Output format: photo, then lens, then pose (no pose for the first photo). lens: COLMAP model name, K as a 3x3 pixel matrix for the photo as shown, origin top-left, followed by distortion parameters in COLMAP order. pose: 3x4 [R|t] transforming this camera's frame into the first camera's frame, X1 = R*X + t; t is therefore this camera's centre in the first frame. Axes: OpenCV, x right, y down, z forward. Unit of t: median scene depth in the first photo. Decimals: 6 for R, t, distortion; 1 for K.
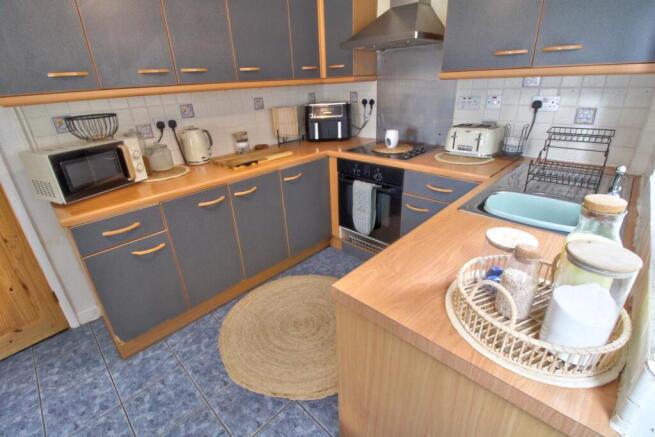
lens RADIAL K [[305.5, 0, 325.8], [0, 305.5, 213.4], [0, 0, 1]] dist [0.001393, -0.013635]
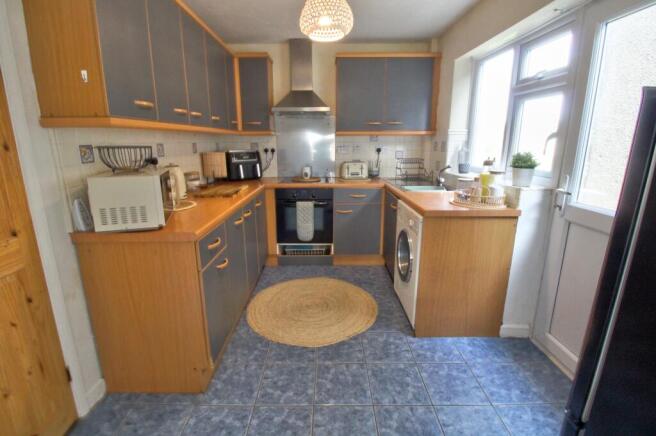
lens RADIAL K [[305.6, 0, 322.3], [0, 305.6, 215.3], [0, 0, 1]] dist [0.001789, -0.016824]
pose [[0.709594, -0.120047, 0.694309, -0.811063], [0.253266, 0.962979, -0.092341, 0.109371], [-0.657520, 0.241370, 0.713729, -0.037562]]
